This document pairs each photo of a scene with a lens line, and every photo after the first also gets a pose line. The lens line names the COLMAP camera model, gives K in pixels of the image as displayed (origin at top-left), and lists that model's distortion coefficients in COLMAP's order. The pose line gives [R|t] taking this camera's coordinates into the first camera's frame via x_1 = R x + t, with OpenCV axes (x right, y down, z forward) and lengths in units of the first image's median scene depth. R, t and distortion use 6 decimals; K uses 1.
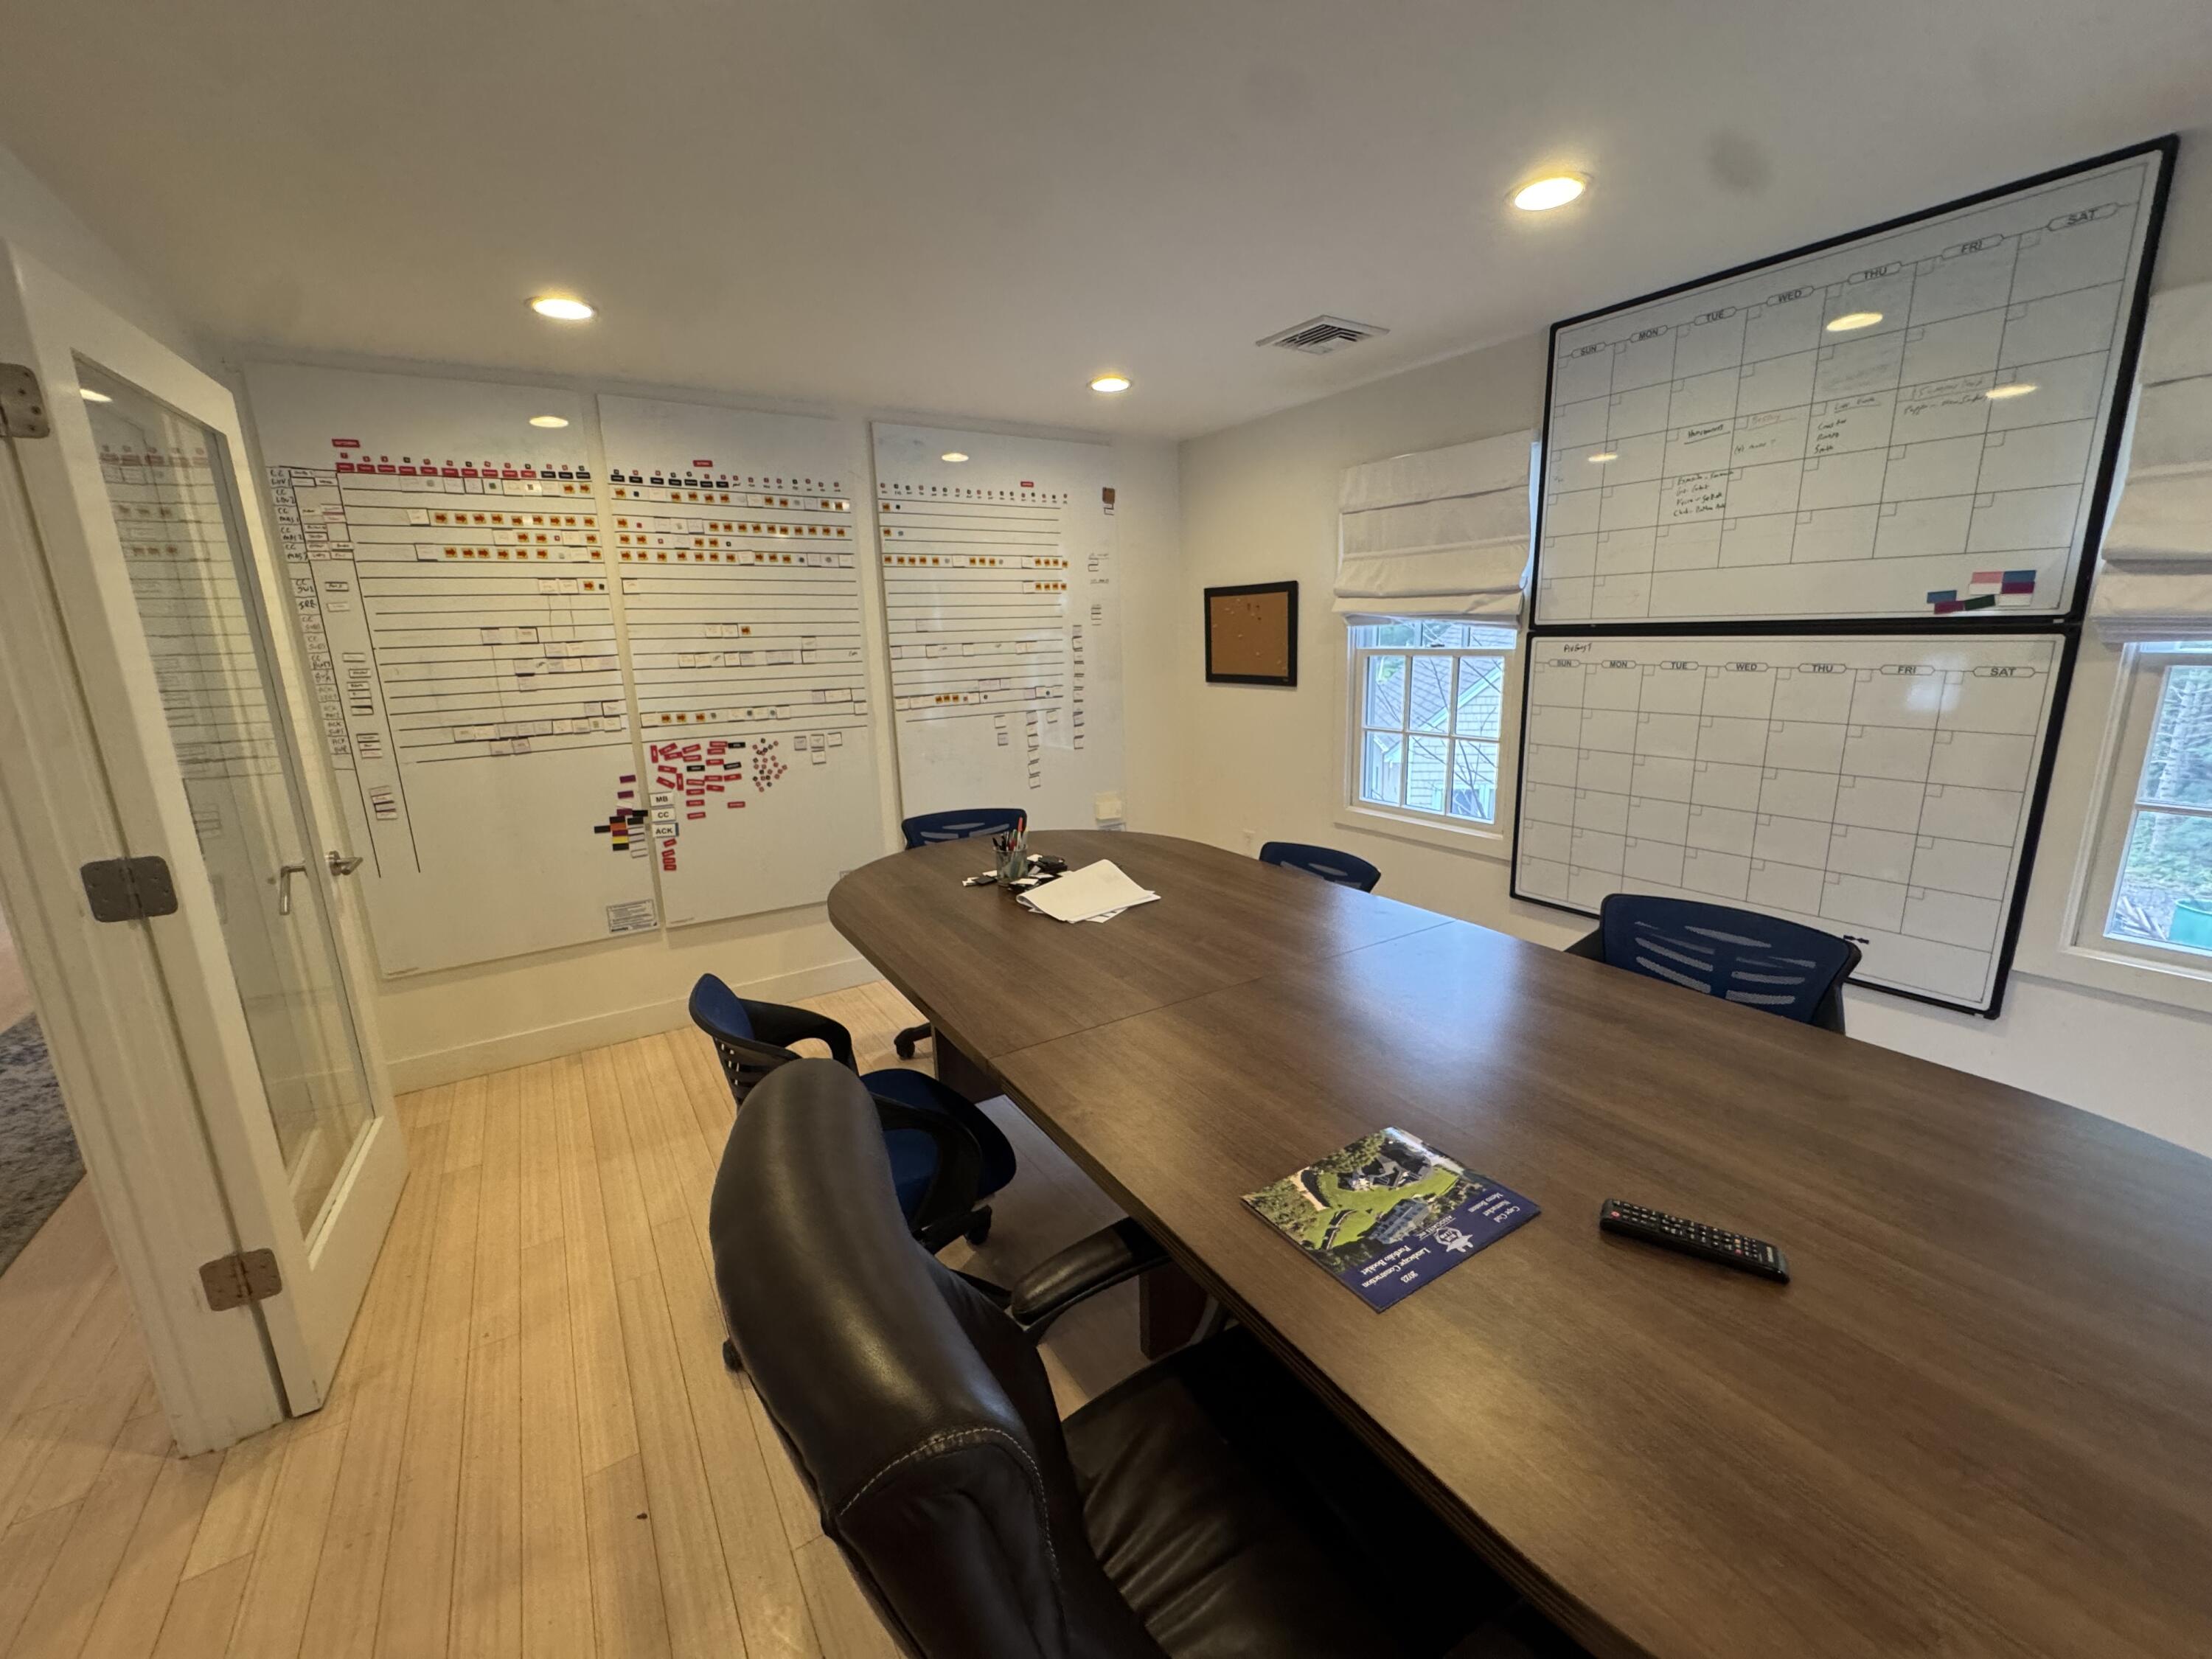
lens RADIAL K [[887.8, 0, 1111.8], [0, 887.8, 829.2], [0, 0, 1]] dist [-0.002273, -0.000073]
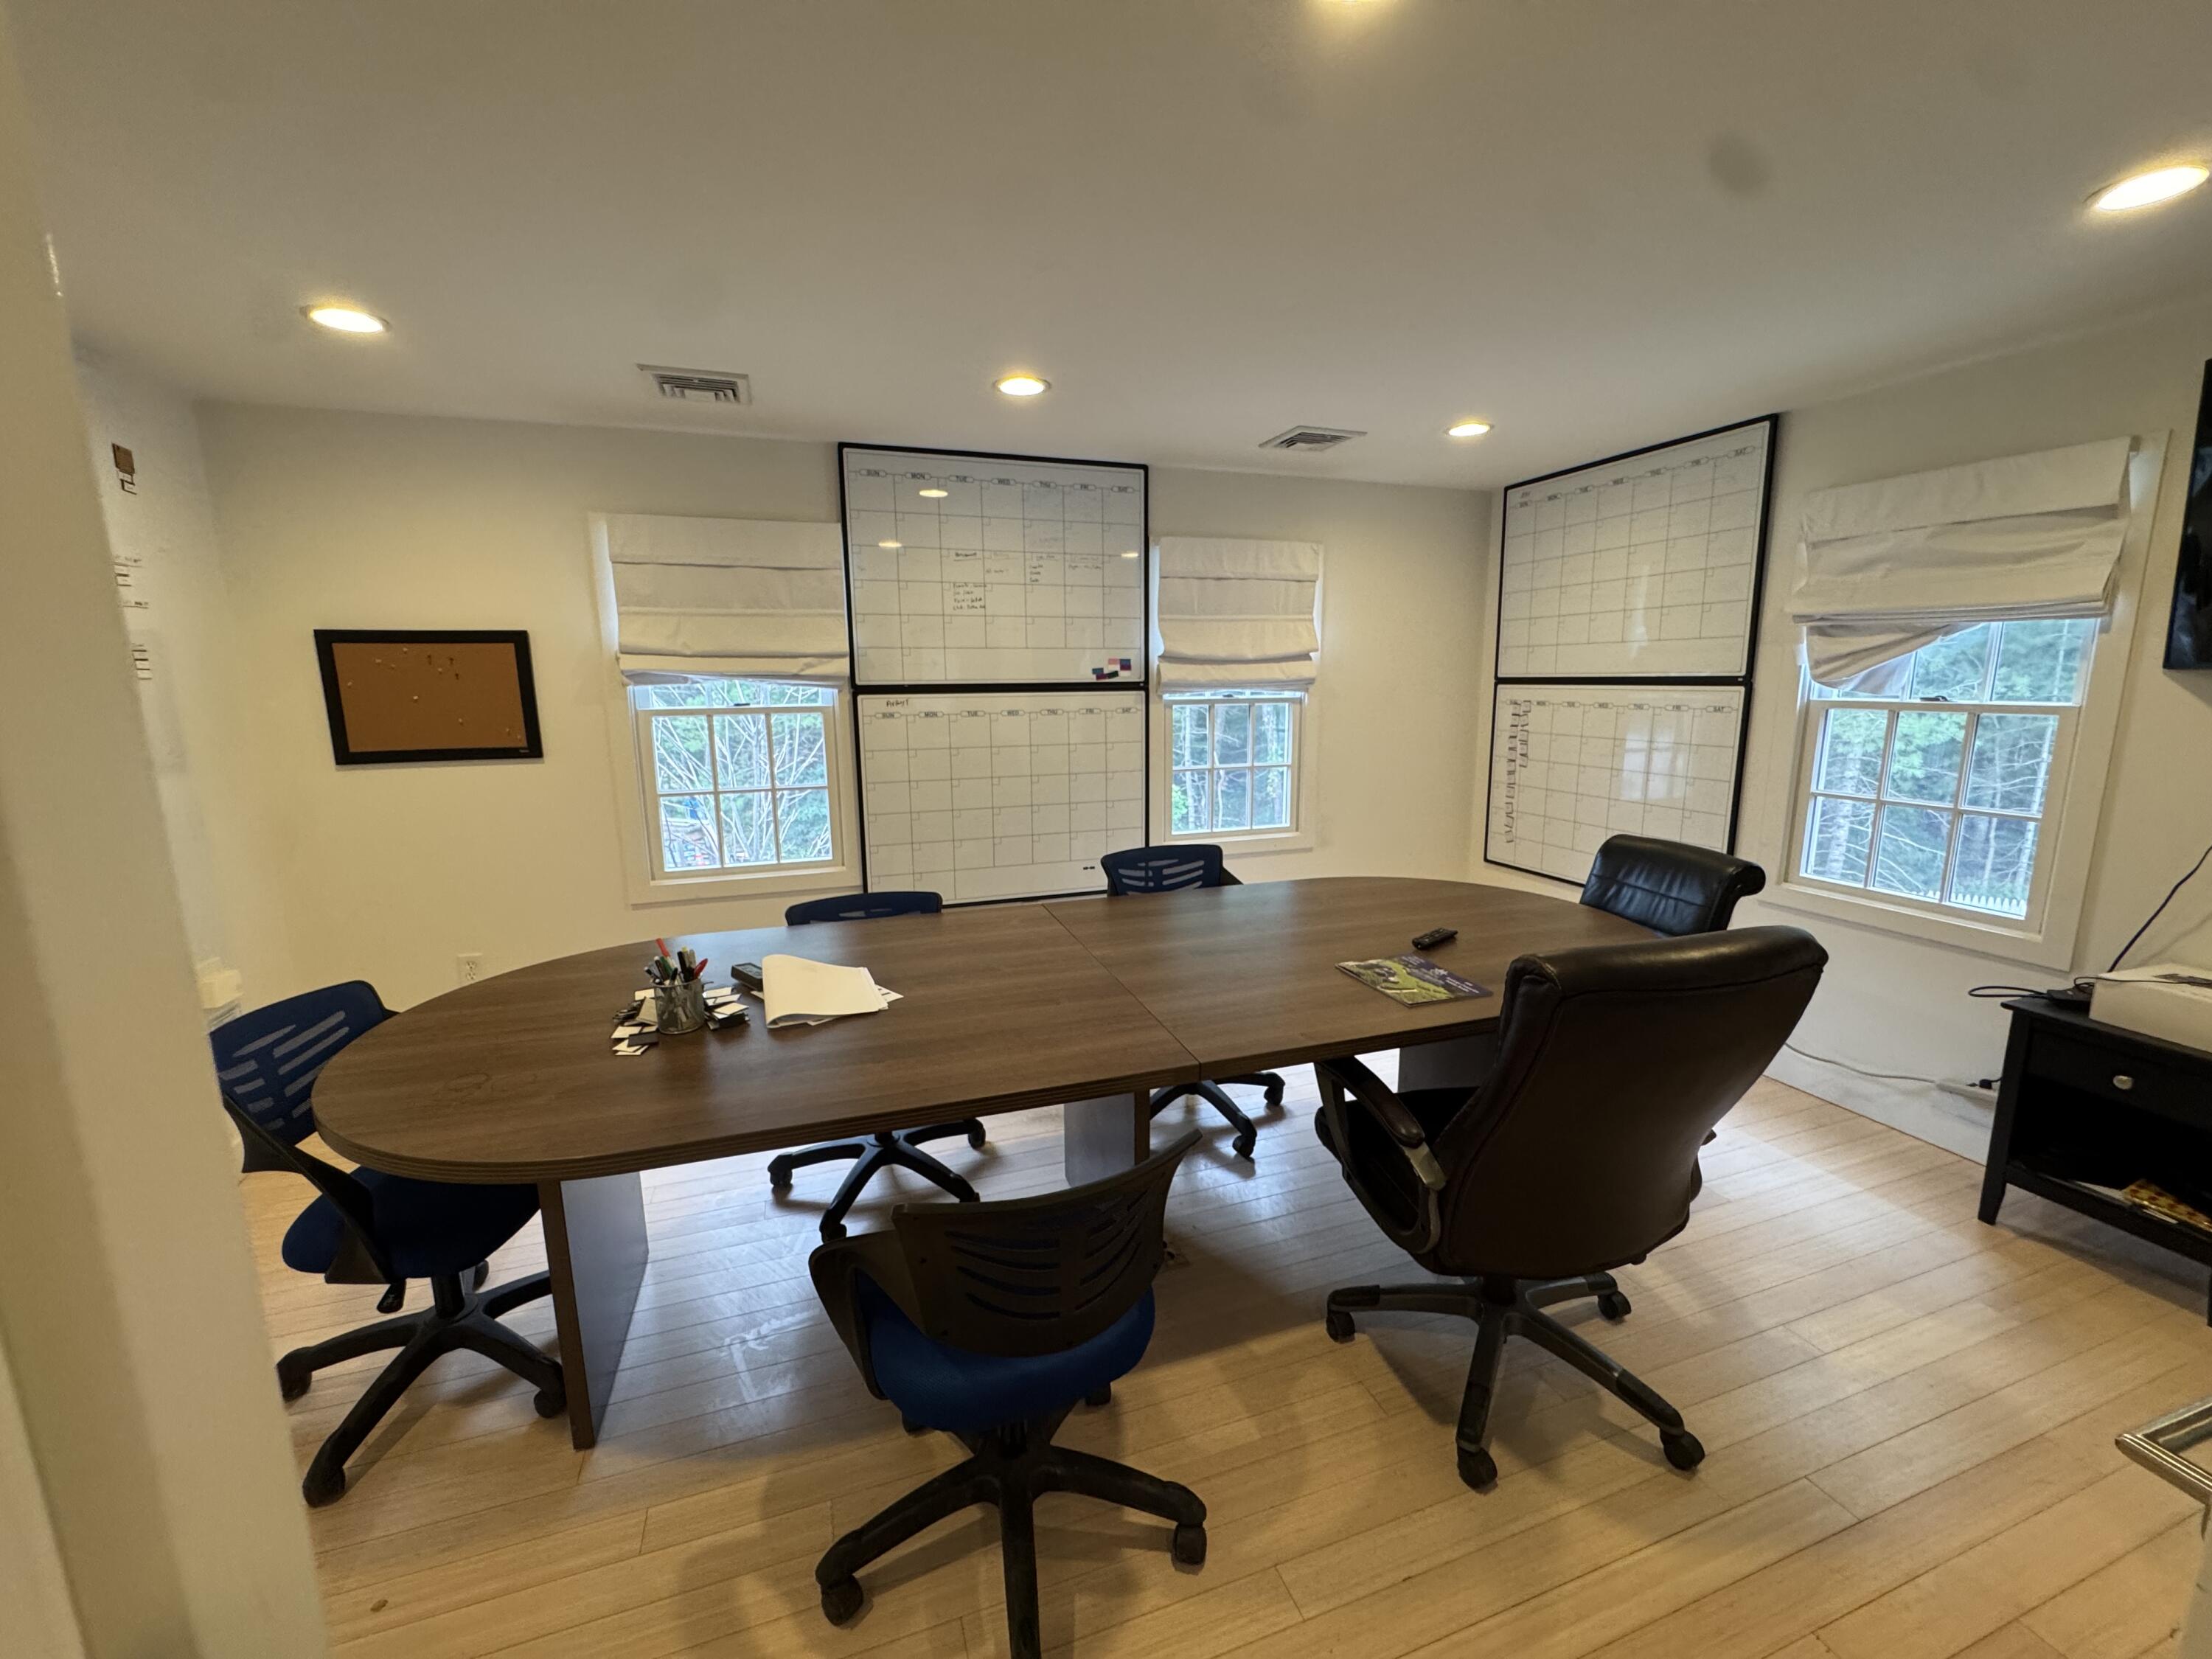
lens RADIAL K [[887.8, 0, 1100.3], [0, 887.8, 829.1], [0, 0, 1]] dist [-0.002273, -0.000073]
pose [[0.242853, -0.142859, 0.959486, -0.662466], [0.216525, 0.972126, 0.089936, -0.082615], [-0.945589, 0.185911, 0.267016, 0.431026]]
